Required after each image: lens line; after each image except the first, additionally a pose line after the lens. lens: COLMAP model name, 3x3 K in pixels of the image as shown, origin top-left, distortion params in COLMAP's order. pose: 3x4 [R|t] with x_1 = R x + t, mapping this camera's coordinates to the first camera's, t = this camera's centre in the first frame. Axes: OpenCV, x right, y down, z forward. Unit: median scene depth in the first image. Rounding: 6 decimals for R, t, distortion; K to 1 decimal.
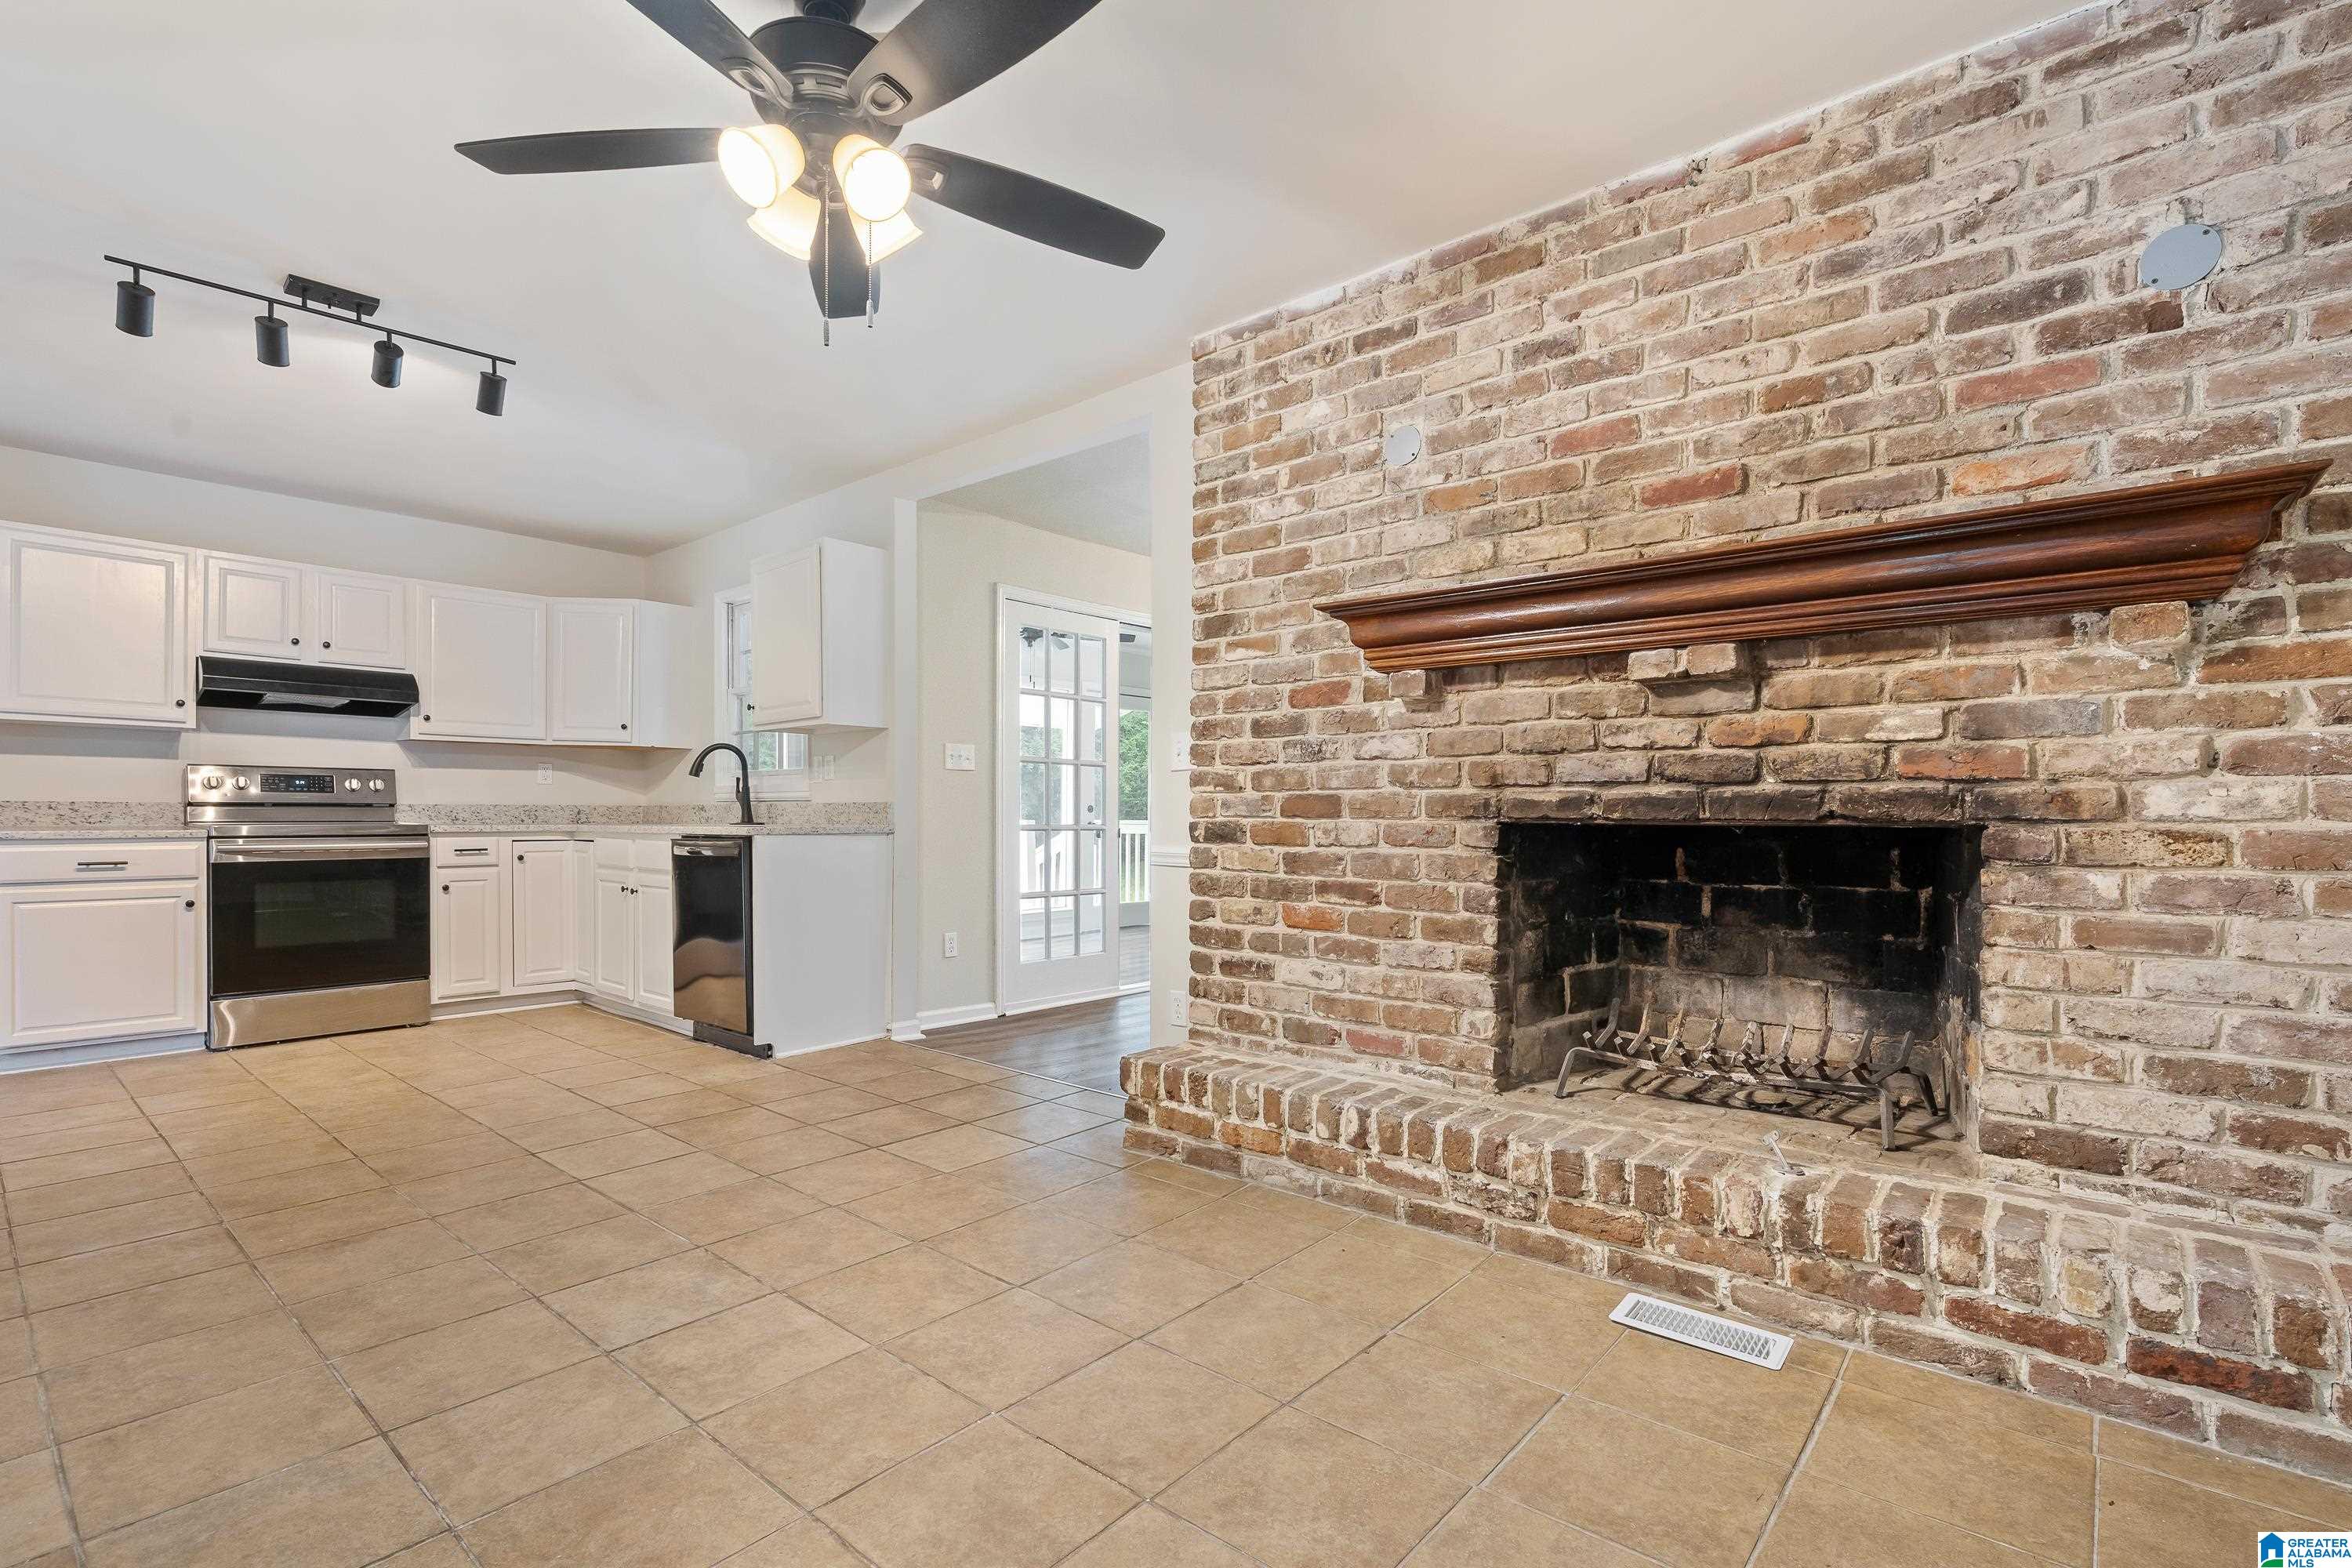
lens RADIAL K [[1076.3, 0, 1173.3], [0, 1076.3, 822.0], [0, 0, 1]] dist [-0.006890, 0.001999]
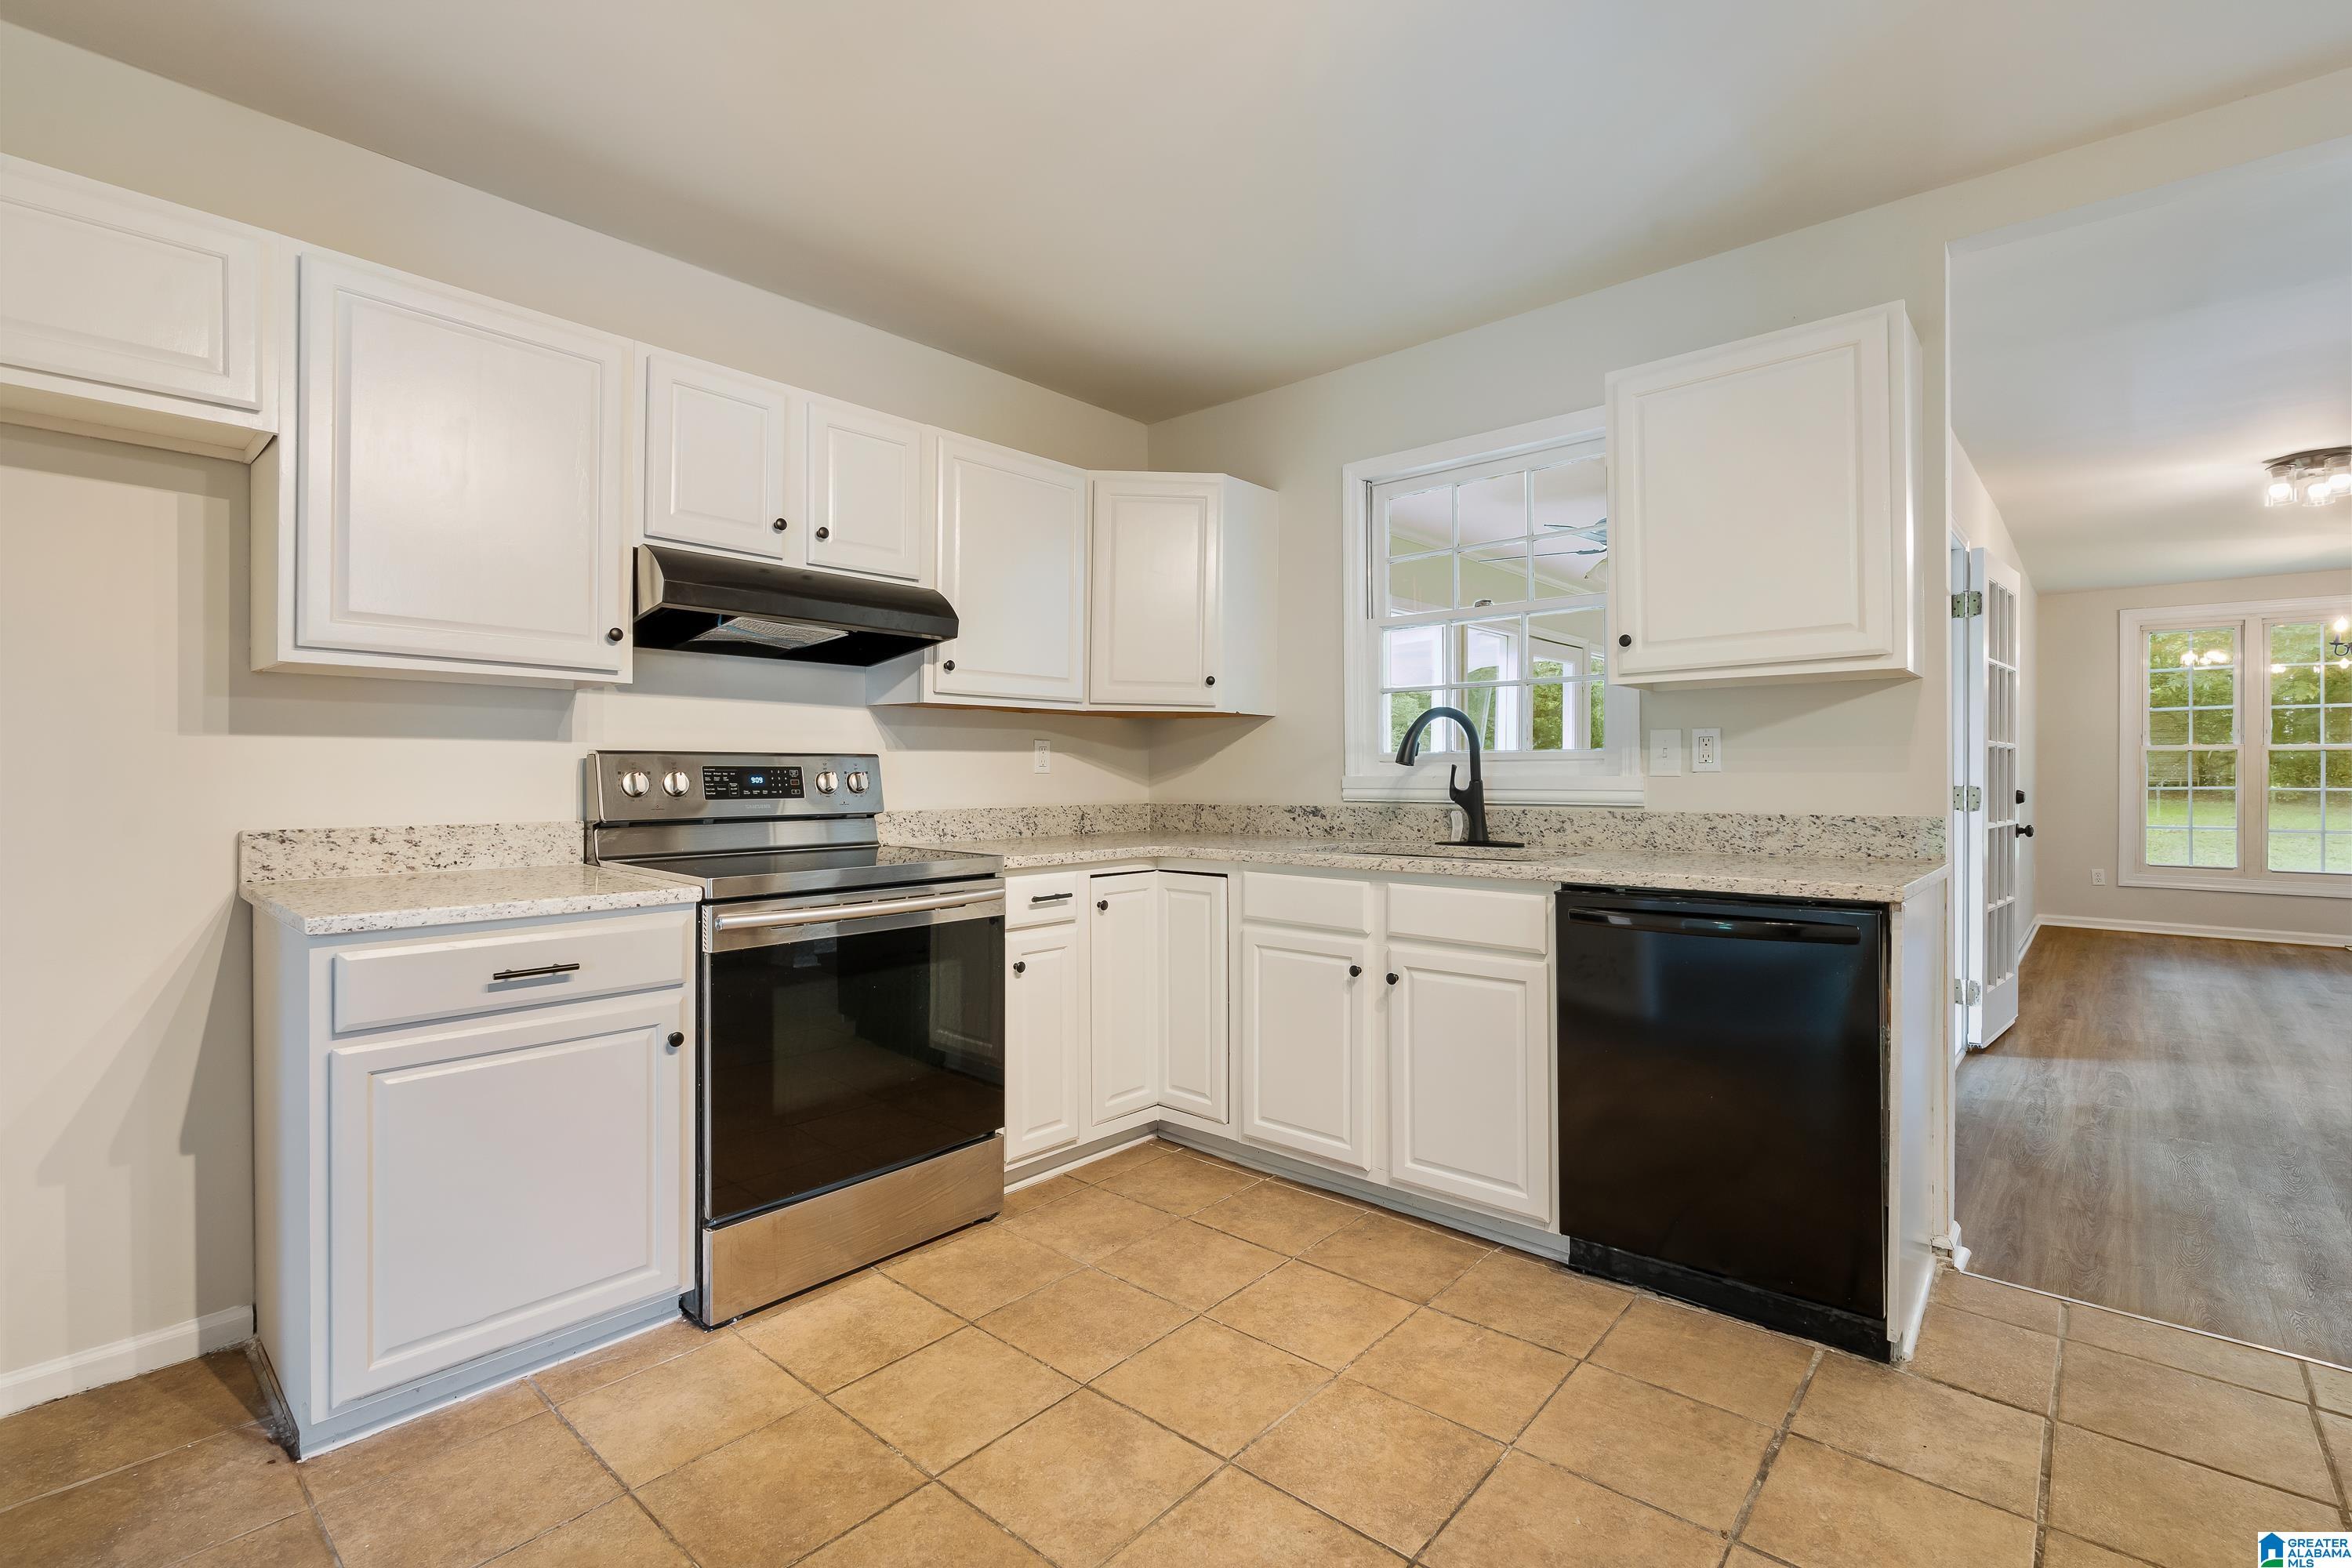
lens RADIAL K [[1060.4, 0, 1173.6], [0, 1060.4, 777.6], [0, 0, 1]] dist [-0.003722, 0.000585]
pose [[0.999945, -0.004224, -0.009561, -1.338253], [0.004187, 0.999984, -0.003912, -0.079714], [0.009577, 0.003872, 0.999947, 1.009111]]
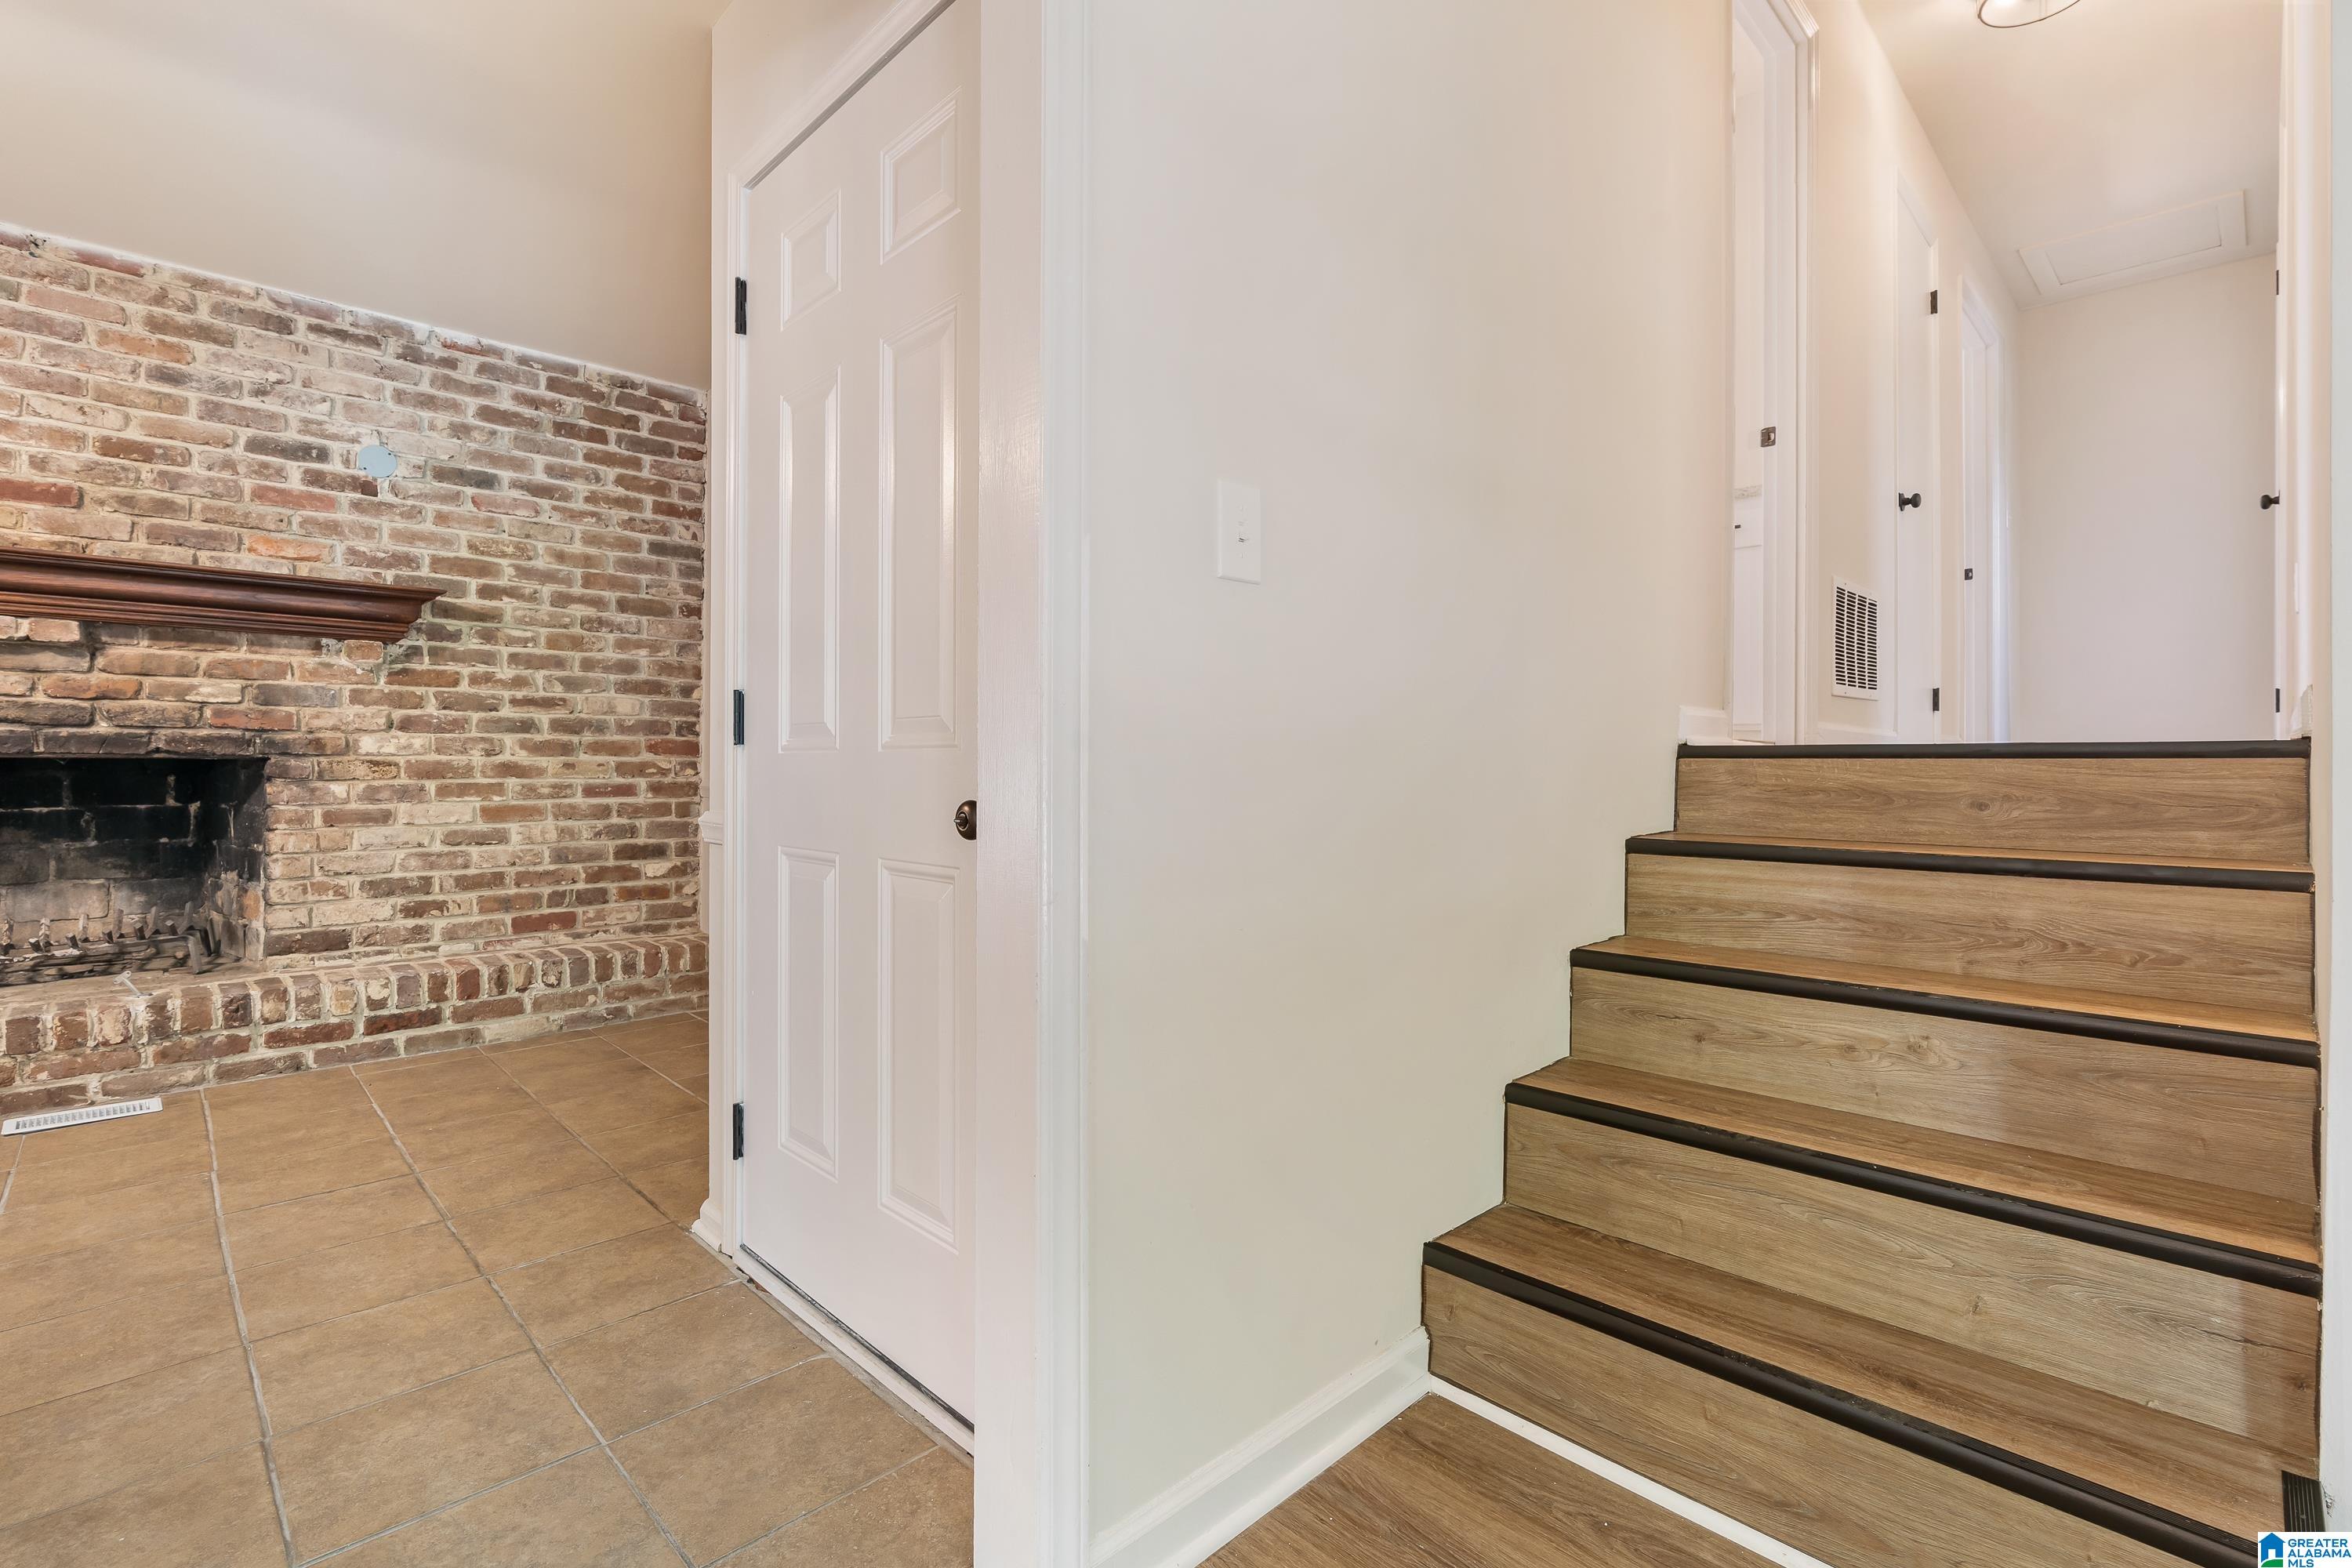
lens RADIAL K [[1083.5, 0, 1181.4], [0, 1083.5, 760.3], [0, 0, 1]] dist [-0.003139, 0.001950]
pose [[0.079802, 0.001594, 0.996809, -0.756957], [0.001870, 0.999997, -0.001749, 0.012362], [-0.996809, 0.002003, 0.079799, -0.509312]]
